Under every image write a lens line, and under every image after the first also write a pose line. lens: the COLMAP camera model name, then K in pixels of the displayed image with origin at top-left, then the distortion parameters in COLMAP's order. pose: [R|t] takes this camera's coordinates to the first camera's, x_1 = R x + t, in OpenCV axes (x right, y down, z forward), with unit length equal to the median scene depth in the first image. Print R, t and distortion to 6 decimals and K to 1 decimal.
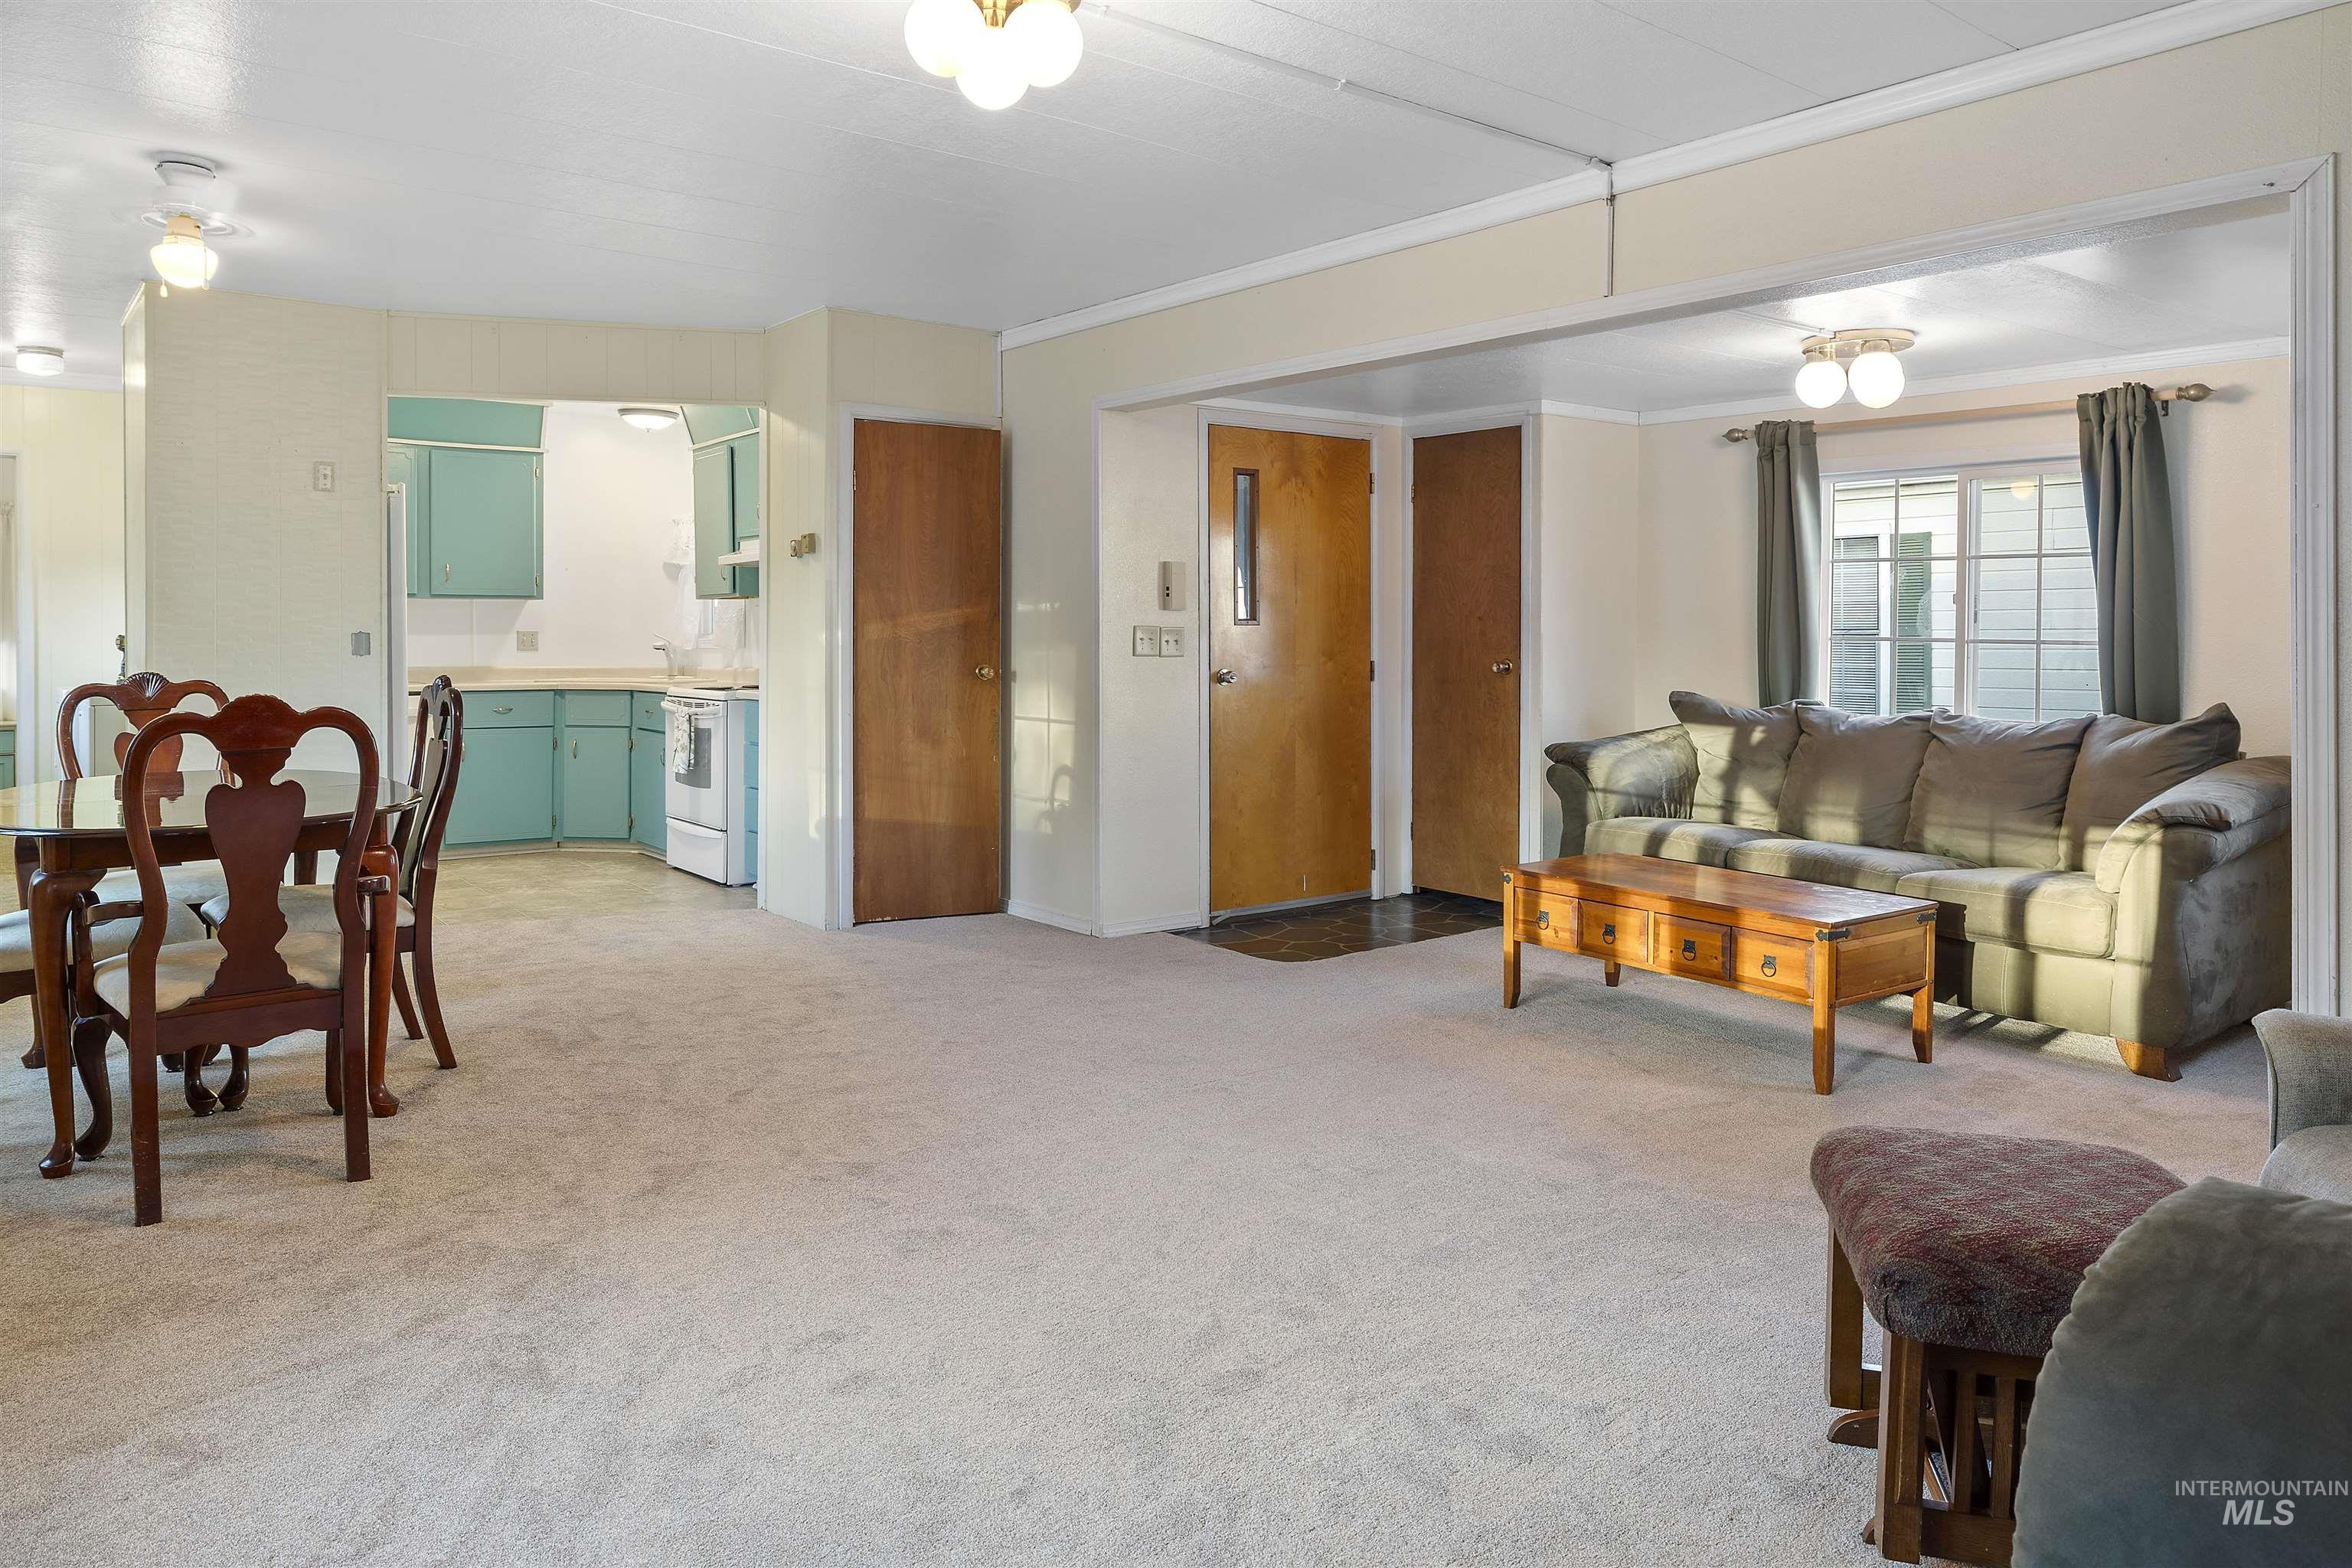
lens RADIAL K [[1527.9, 0, 1179.5], [0, 1527.9, 641.3], [0, 0, 1]] dist [-0.000282, -0.000023]
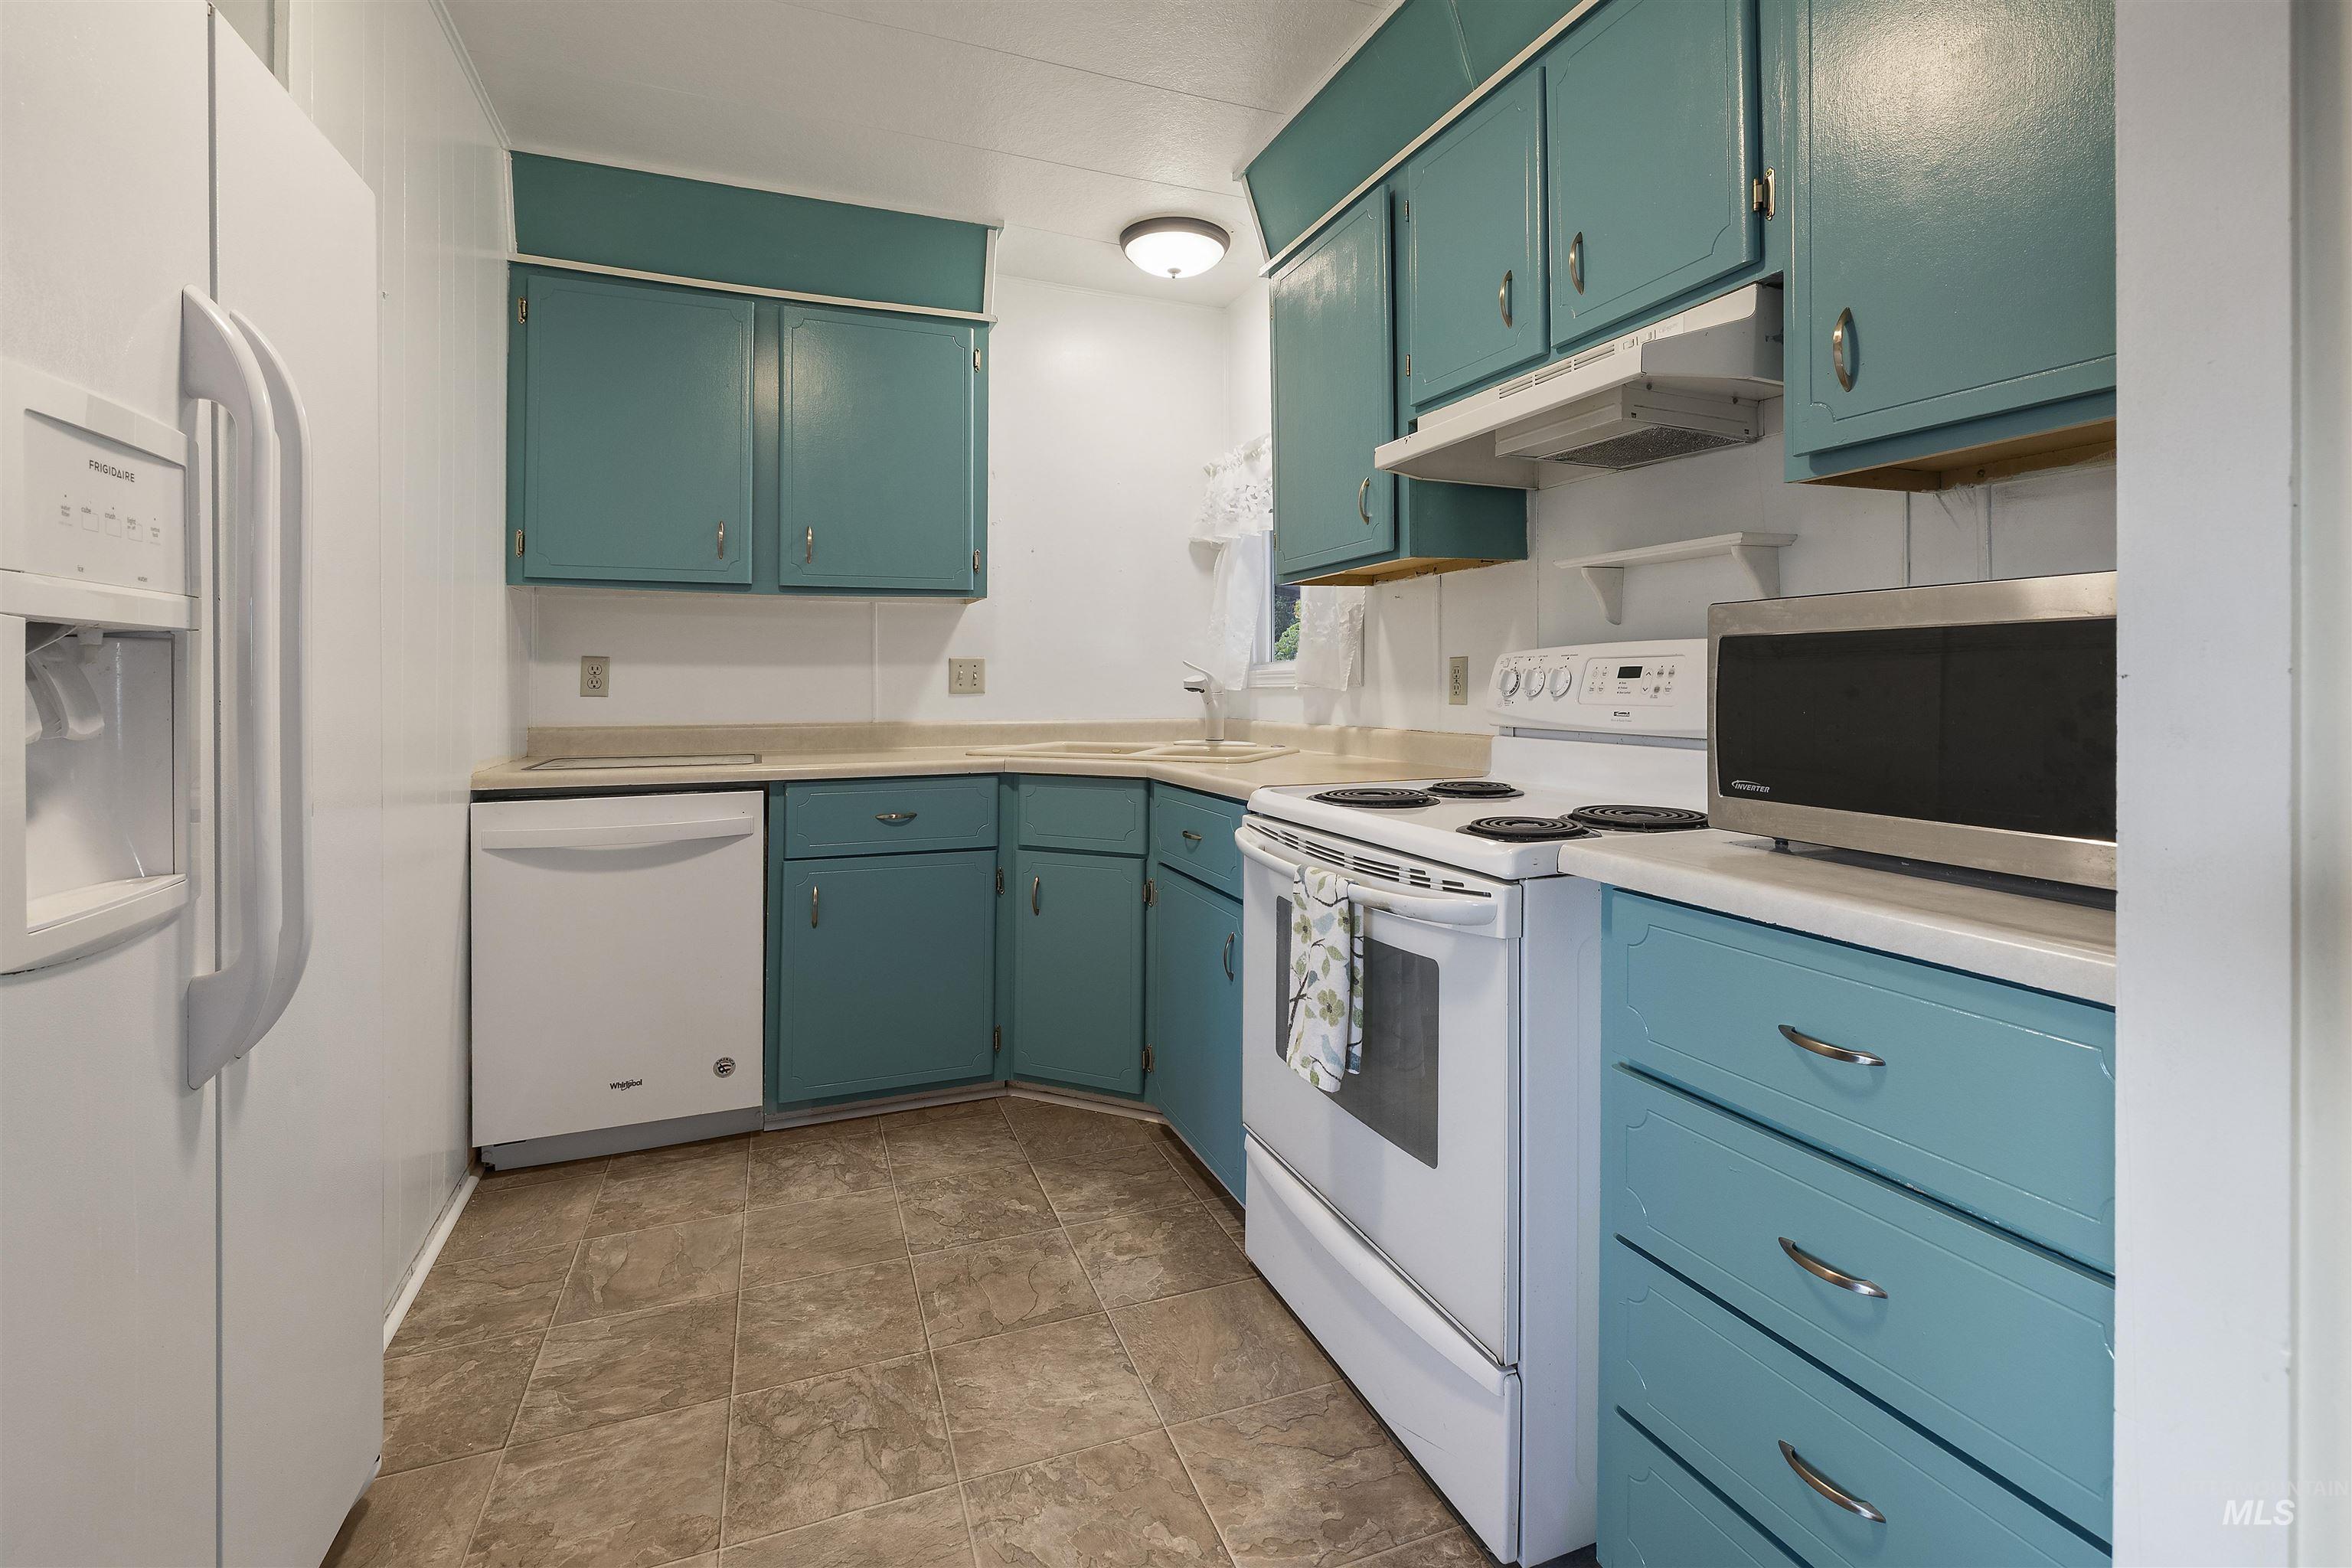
lens RADIAL K [[1053.4, 0, 1170.0], [0, 1053.4, 596.4], [0, 0, 1]] dist [0.002060, 0.000267]
pose [[0.957191, -0.030257, -0.287870, -0.253895], [0.004687, 0.996011, -0.089103, 0.005527], [0.289418, 0.083940, 0.953515, 0.680092]]
